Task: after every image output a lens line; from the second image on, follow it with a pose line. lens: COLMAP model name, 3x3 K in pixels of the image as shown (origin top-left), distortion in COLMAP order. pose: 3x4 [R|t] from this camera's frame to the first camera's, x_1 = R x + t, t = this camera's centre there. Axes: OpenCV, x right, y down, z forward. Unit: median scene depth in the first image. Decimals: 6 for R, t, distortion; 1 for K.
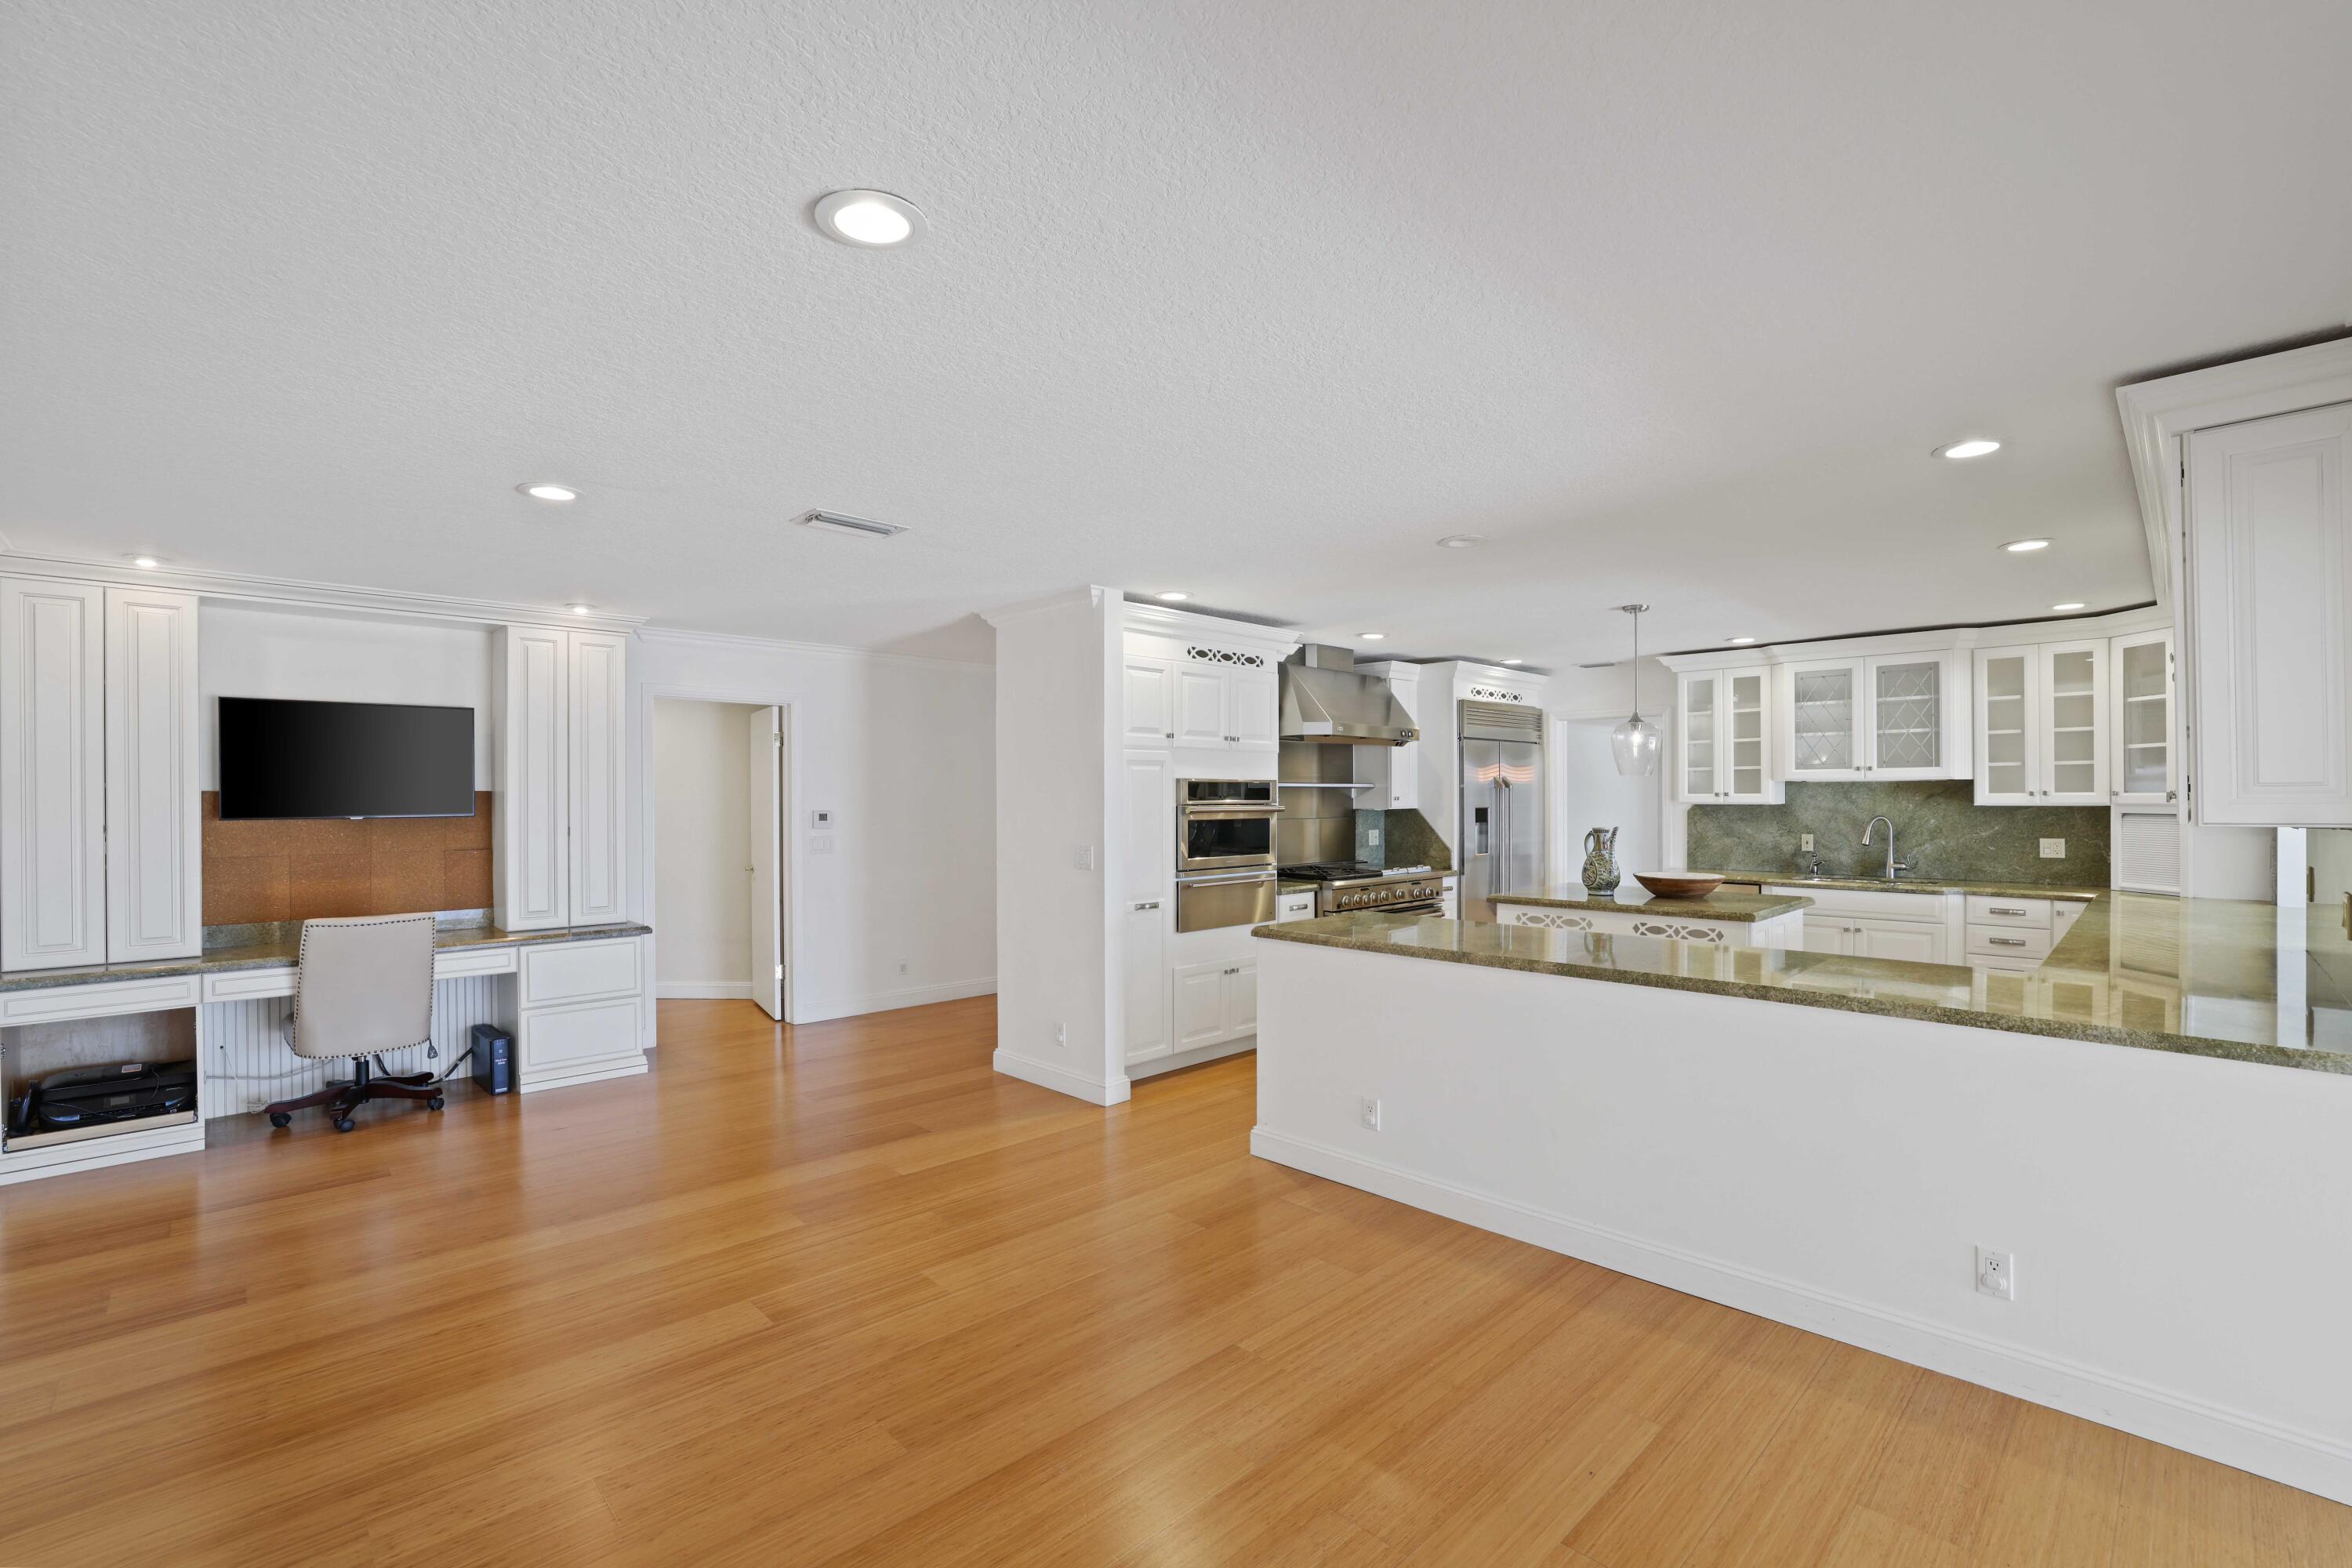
lens RADIAL K [[1017.0, 0, 1178.3], [0, 1017.0, 795.5], [0, 0, 1]] dist [-0.000396, -0.000231]
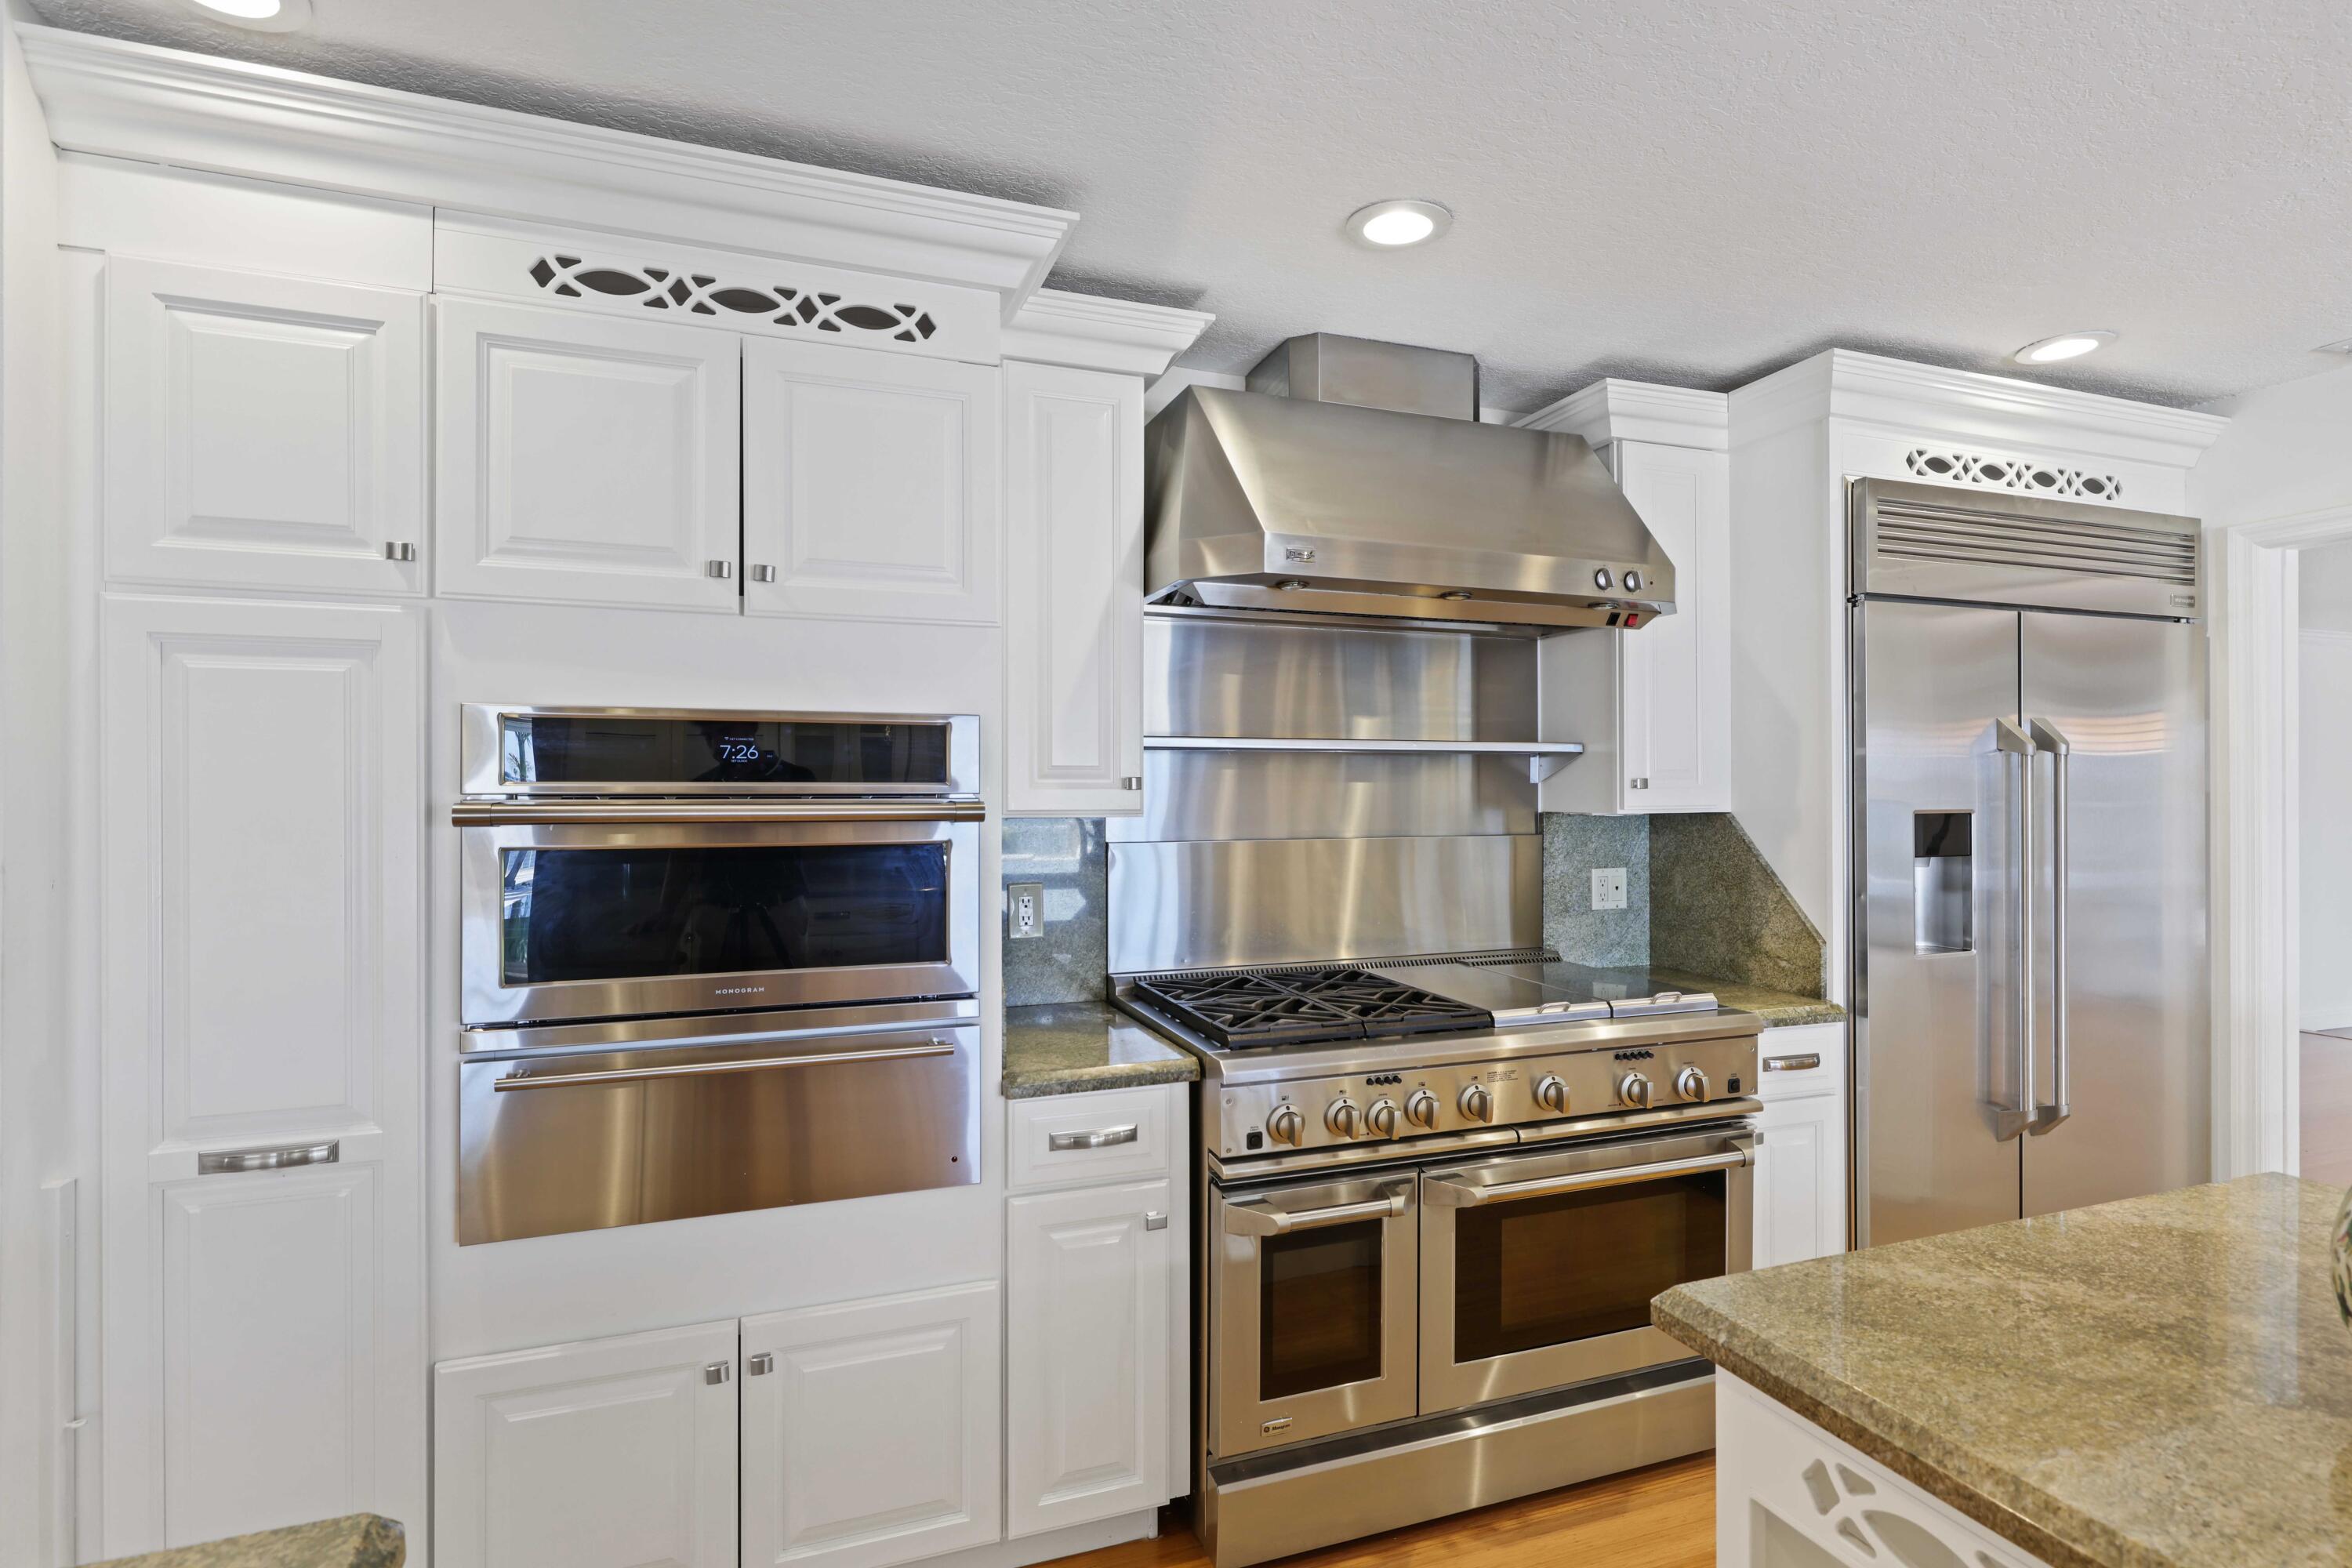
lens RADIAL K [[1184.2, 0, 1173.6], [0, 1184.2, 780.7], [0, 0, 1]] dist [0.011701, 0.000475]
pose [[0.914464, 0.000188, -0.404667, 0.251901], [-0.002150, 0.999988, -0.004393, 0.004579], [0.404661, 0.004887, 0.914454, 0.610709]]
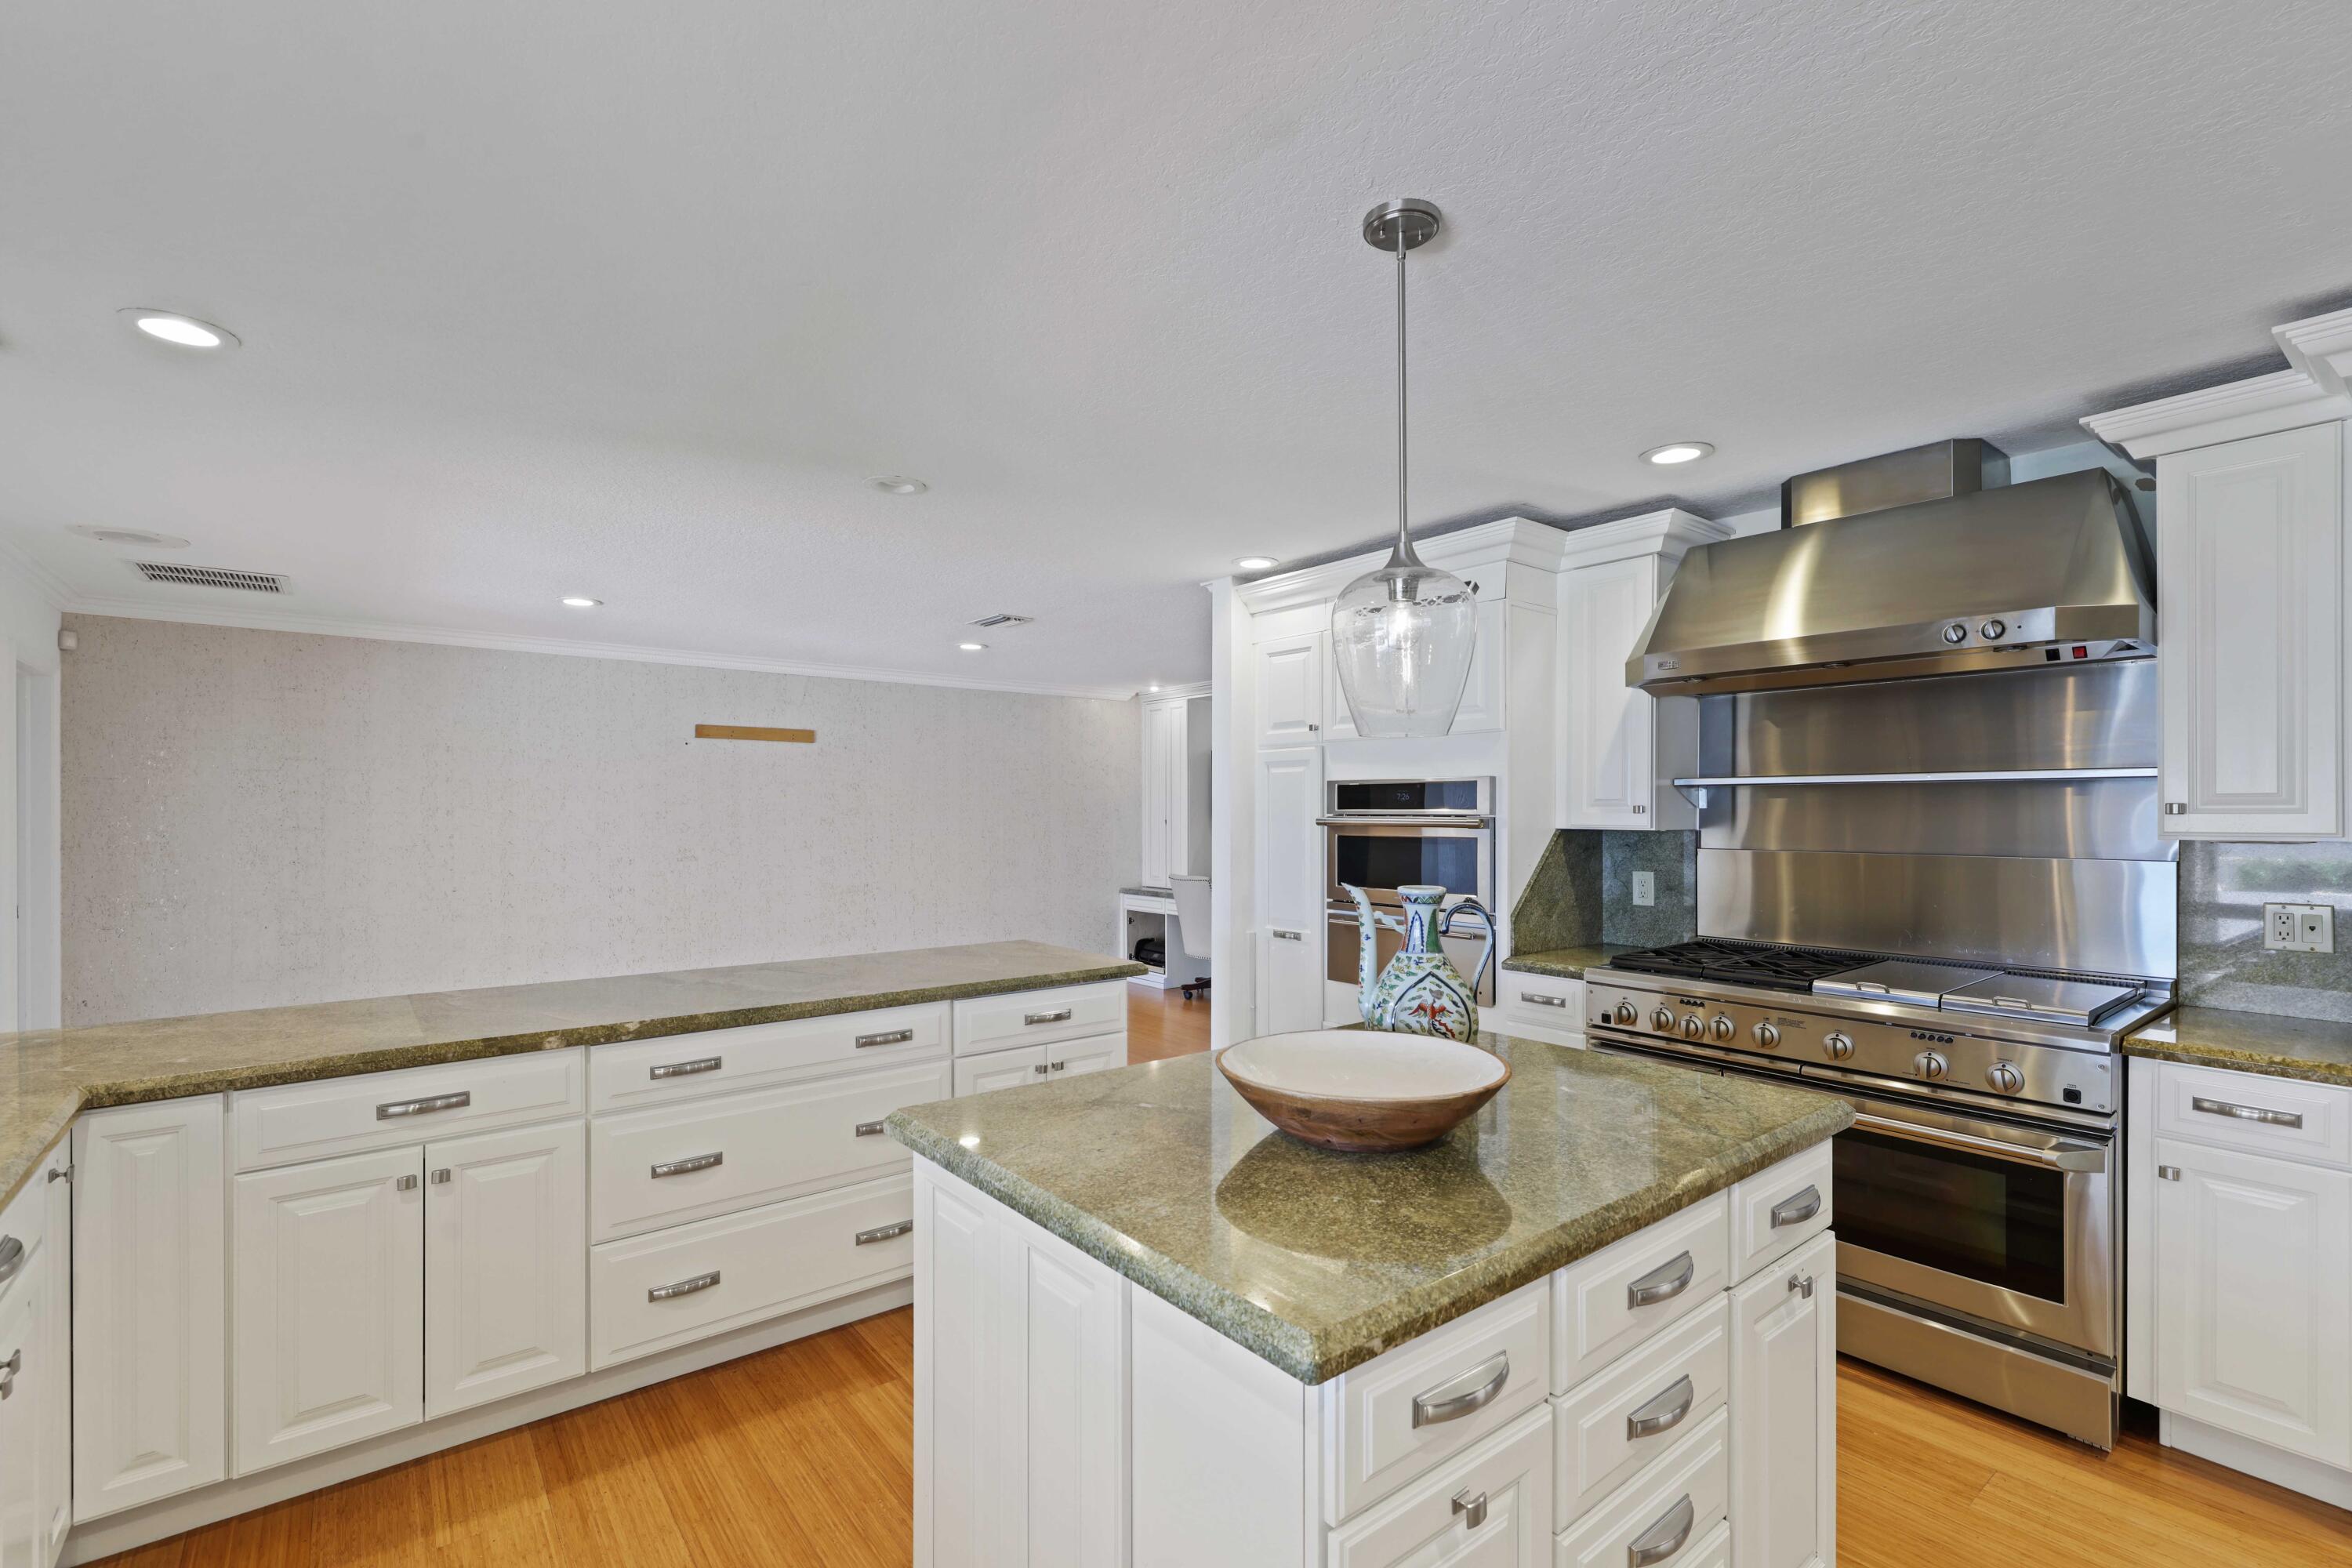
lens RADIAL K [[1017.0, 0, 1178.3], [0, 1017.0, 795.5], [0, 0, 1]] dist [-0.000396, -0.000231]
pose [[-0.096601, -0.011418, -0.995258, 0.620100], [-0.000613, 0.999935, -0.011413, 0.002840], [0.995323, -0.000492, -0.096602, 0.757347]]
